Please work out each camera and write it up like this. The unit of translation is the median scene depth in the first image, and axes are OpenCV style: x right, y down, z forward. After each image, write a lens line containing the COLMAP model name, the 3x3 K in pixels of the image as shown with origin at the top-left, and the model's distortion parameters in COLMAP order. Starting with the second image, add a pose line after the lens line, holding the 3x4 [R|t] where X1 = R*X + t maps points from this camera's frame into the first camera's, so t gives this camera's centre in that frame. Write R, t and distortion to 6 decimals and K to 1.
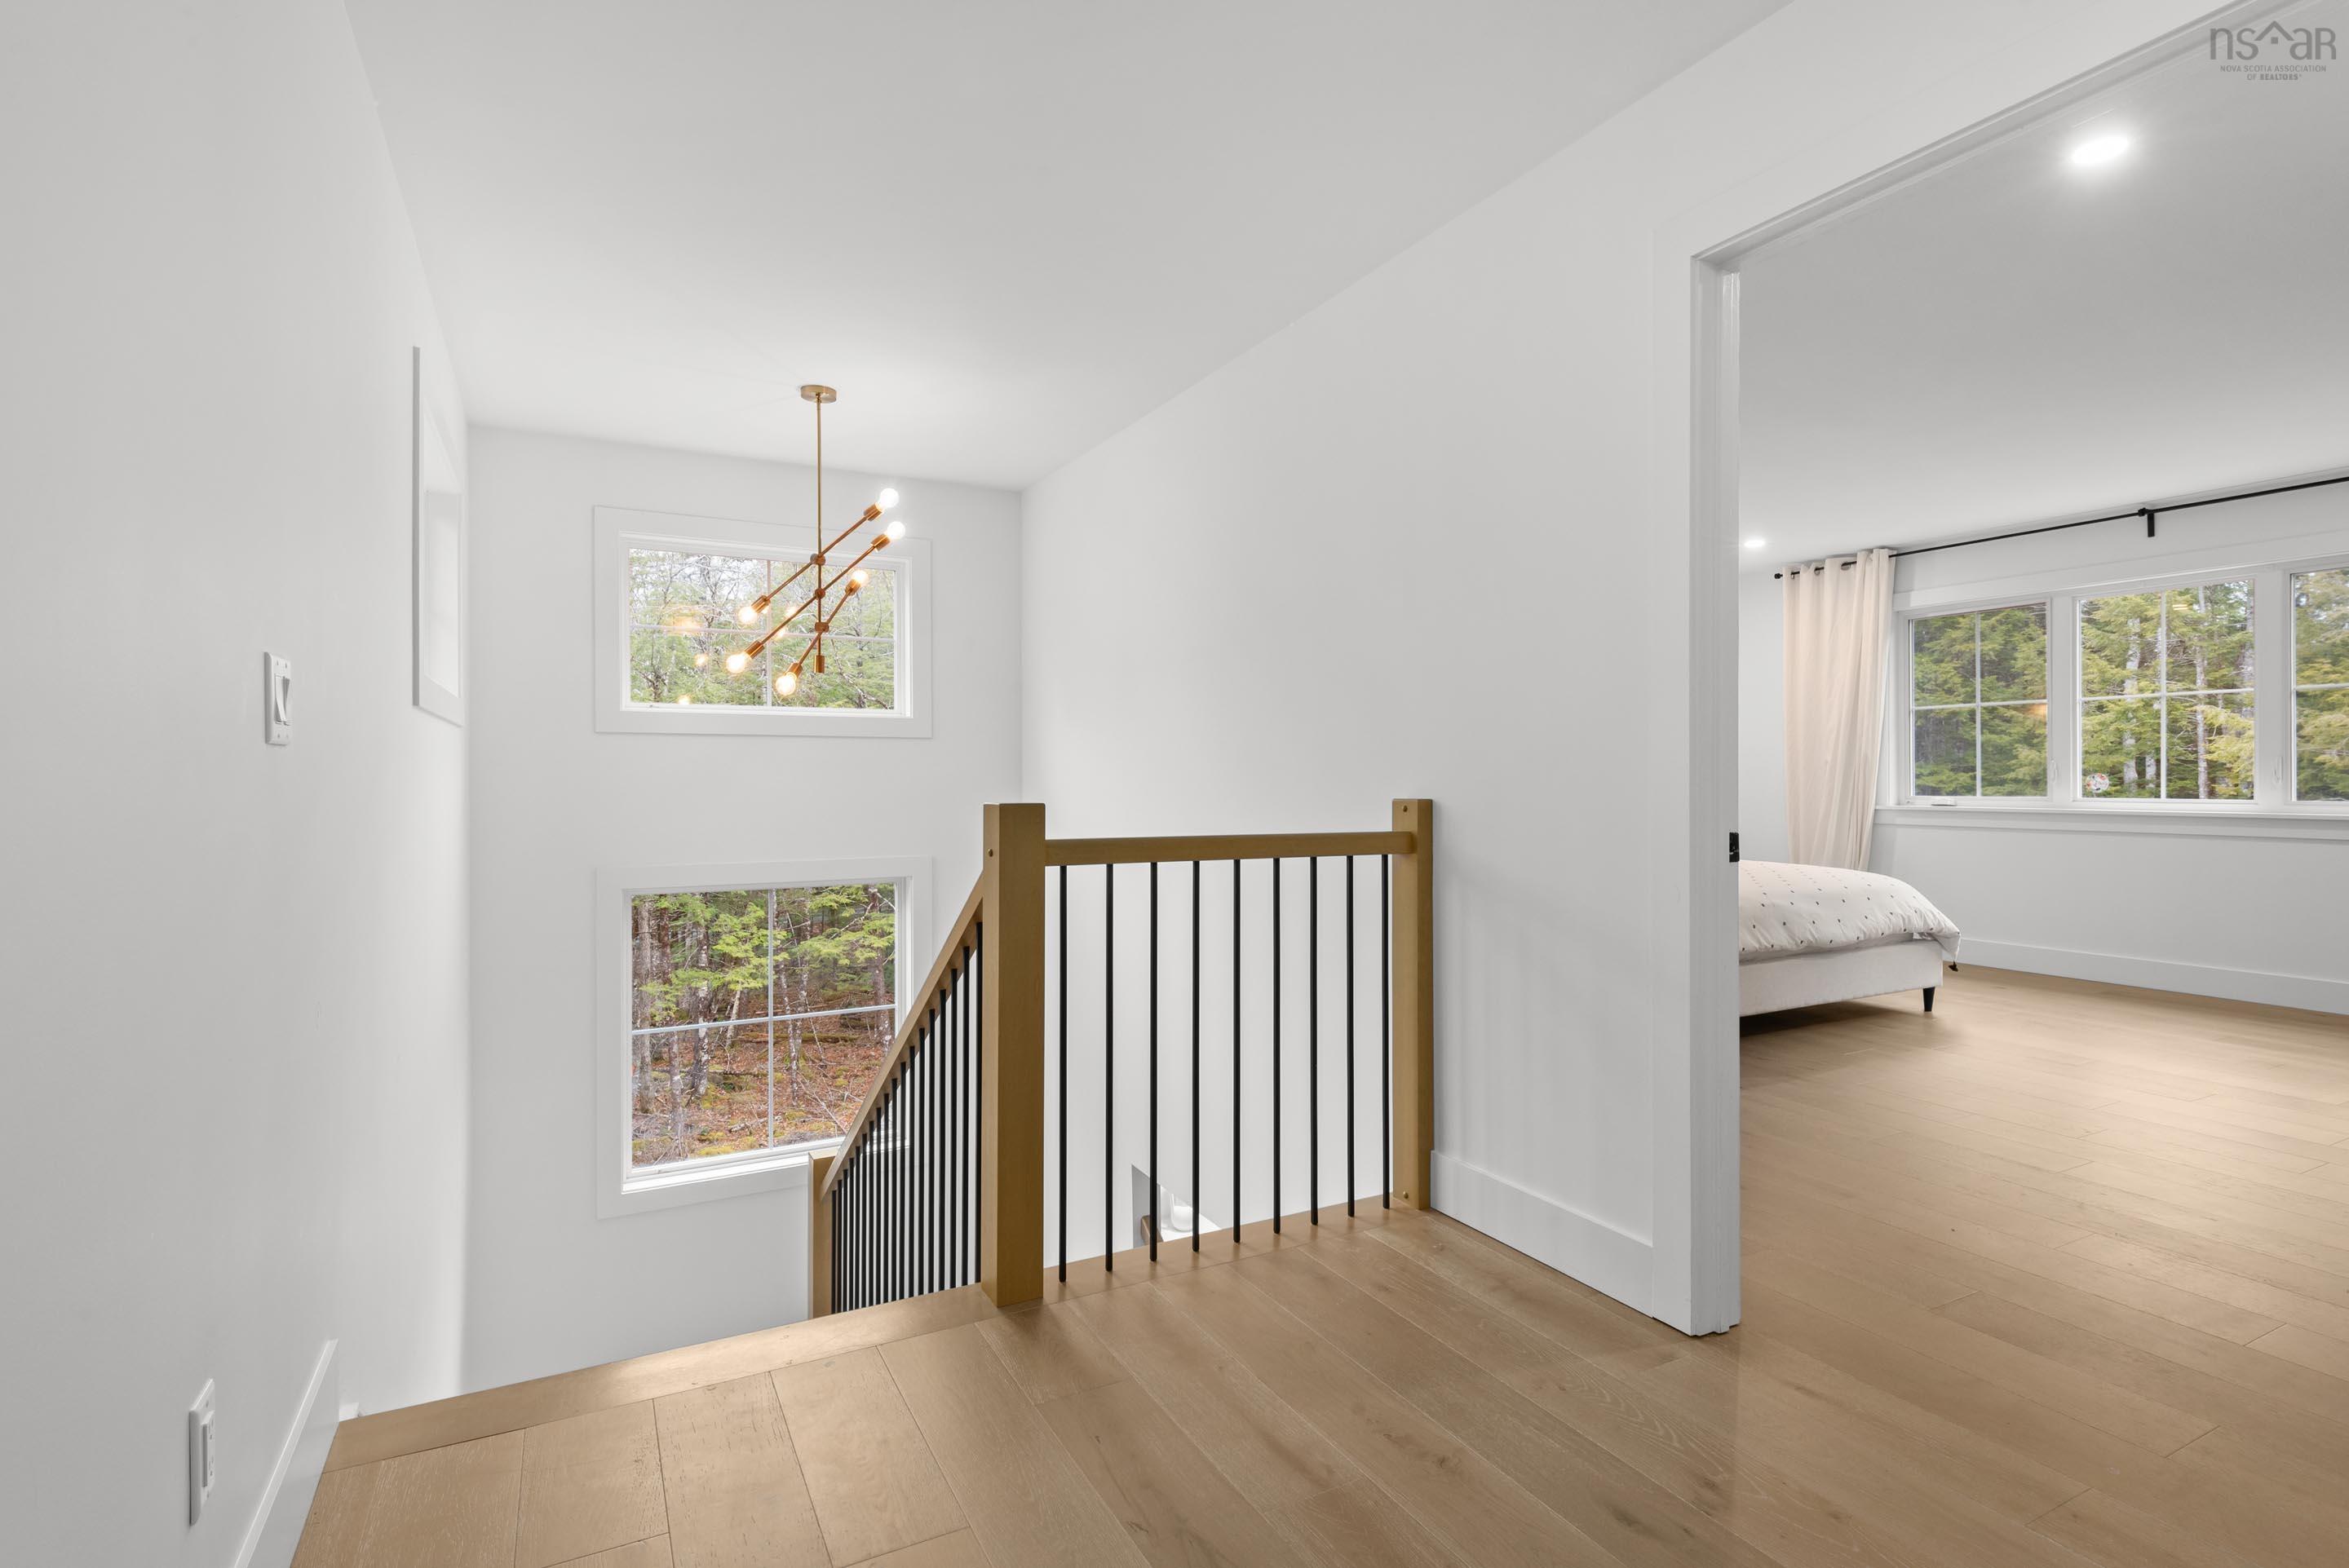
lens RADIAL K [[1133.8, 0, 1164.2], [0, 1133.8, 776.5], [0, 0, 1]] dist [-0.001042, -0.001213]
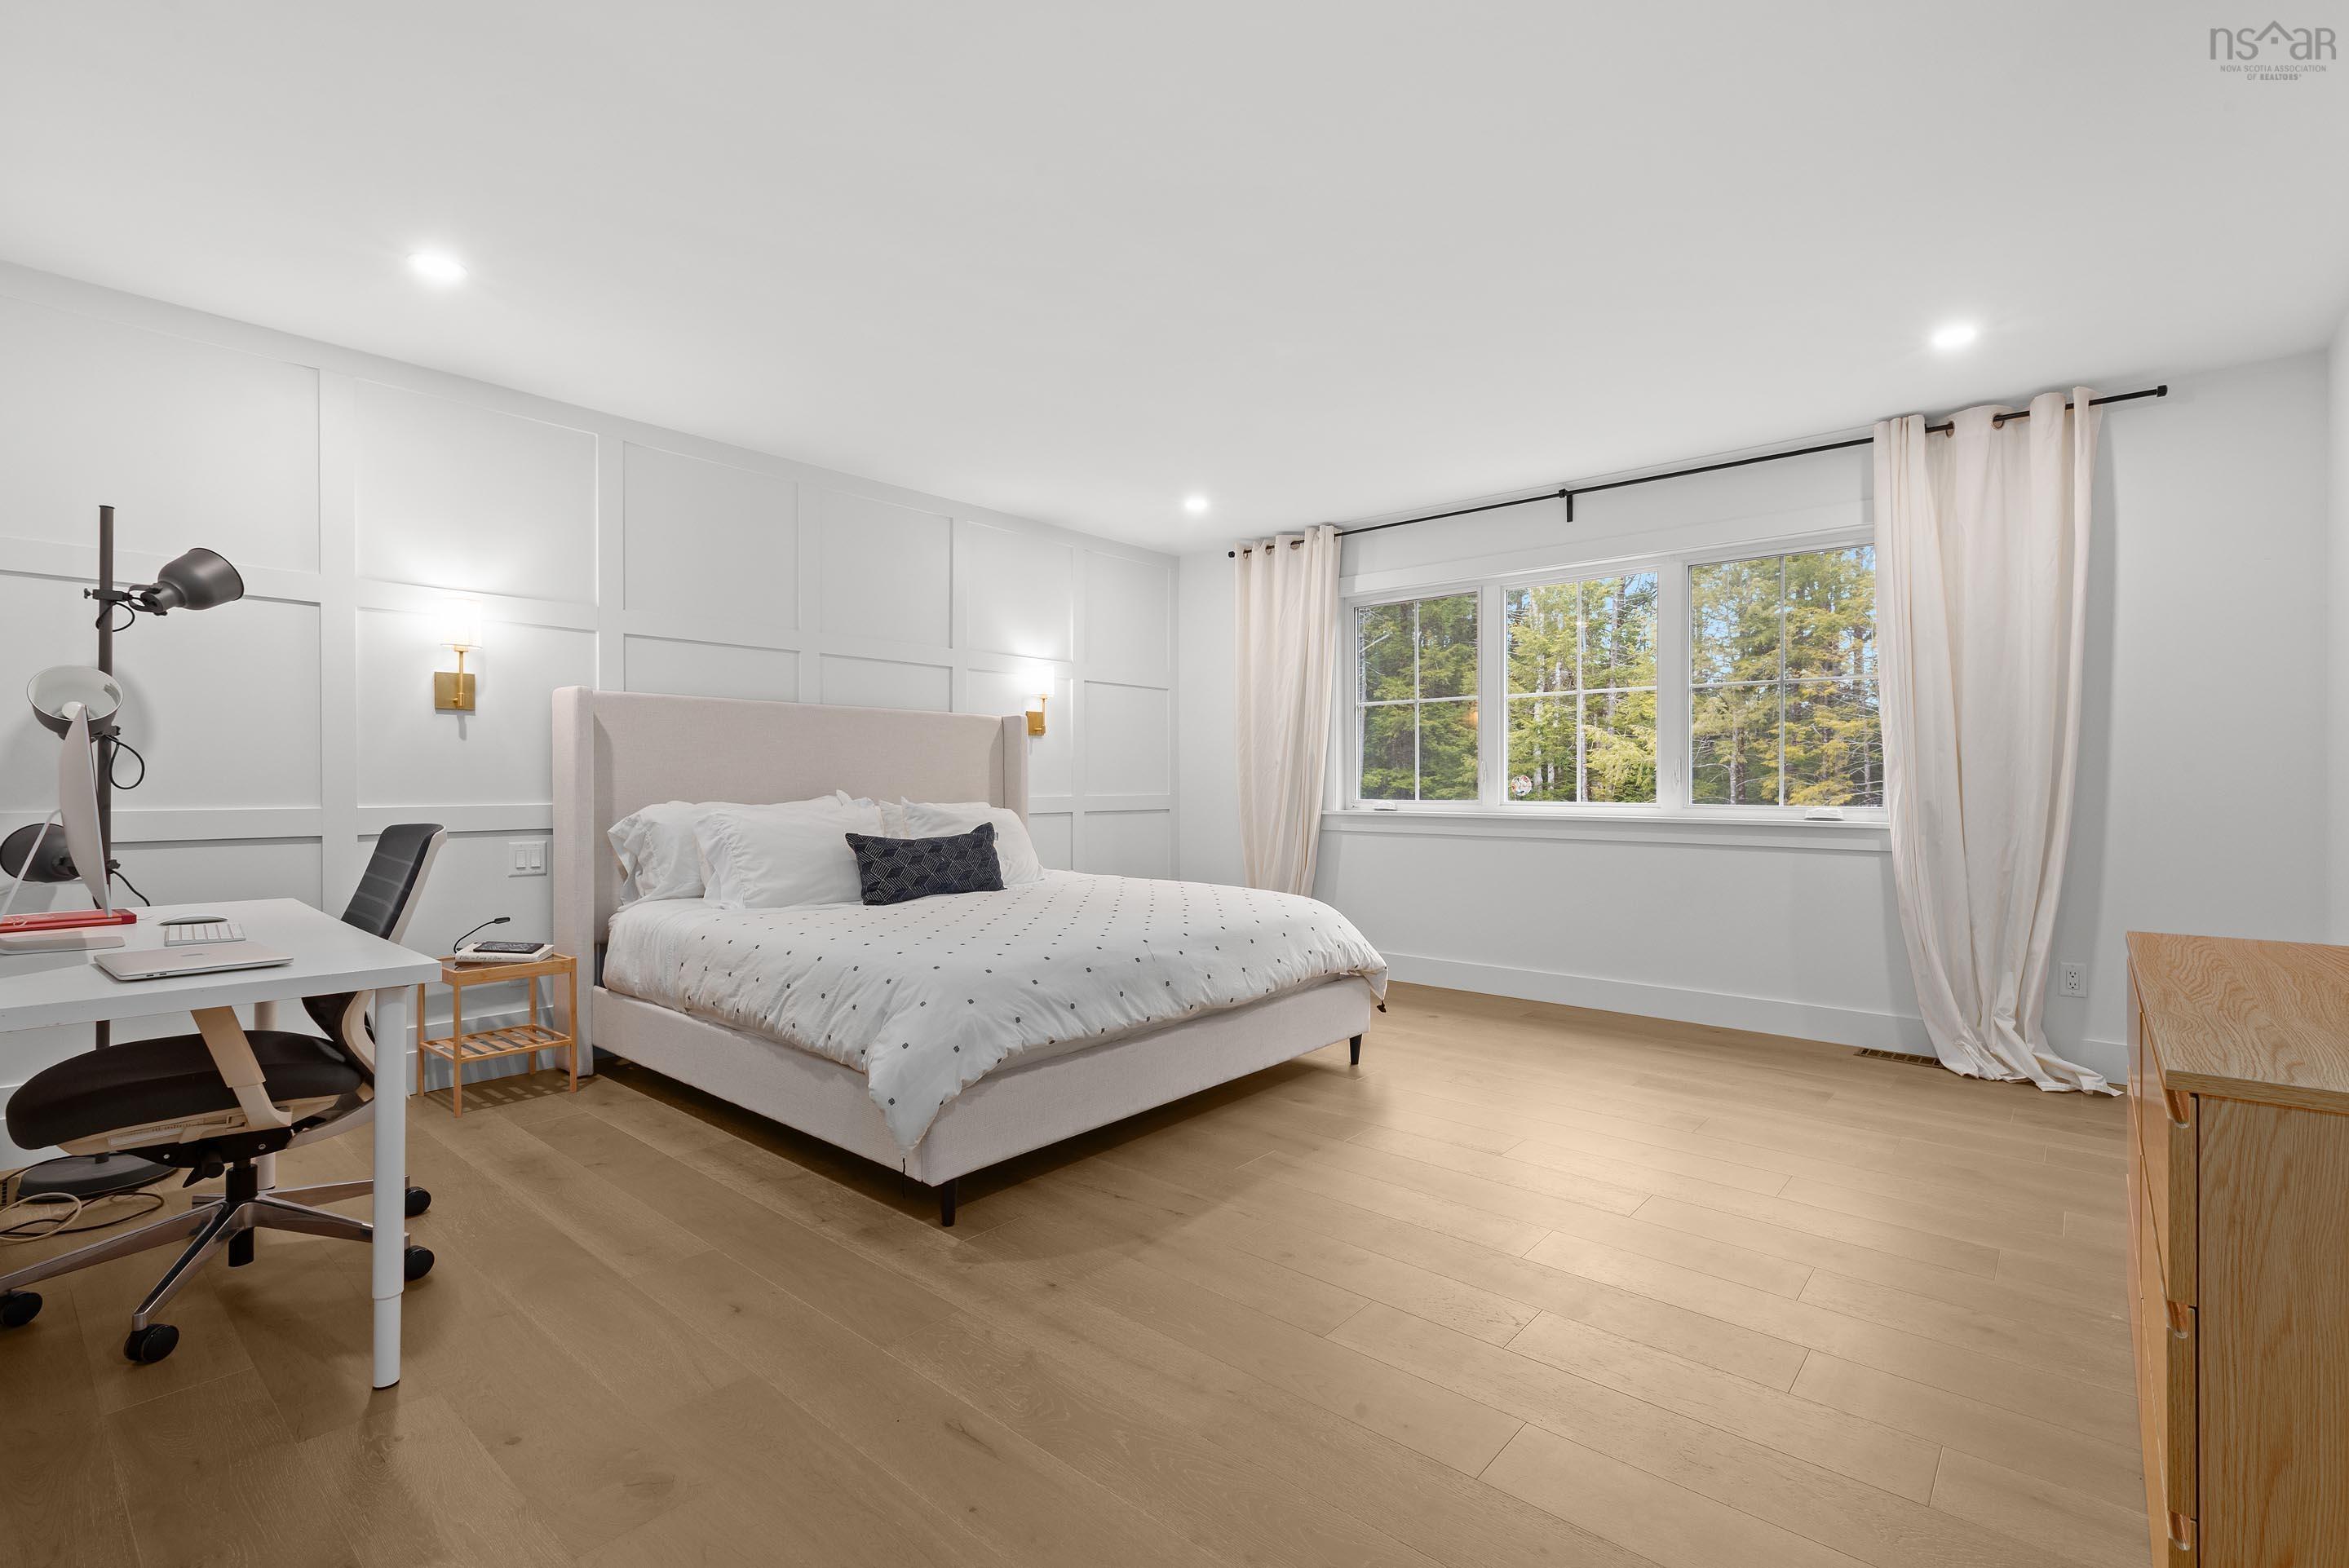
lens RADIAL K [[1057.1, 0, 1179.6], [0, 1057.1, 780.9], [0, 0, 1]] dist [0.002186, 0.000007]
pose [[0.928335, 0.001345, 0.371741, 0.207727], [-0.001682, 0.999998, 0.000583, 0.001421], [-0.371740, -0.001167, 0.928336, 0.257837]]
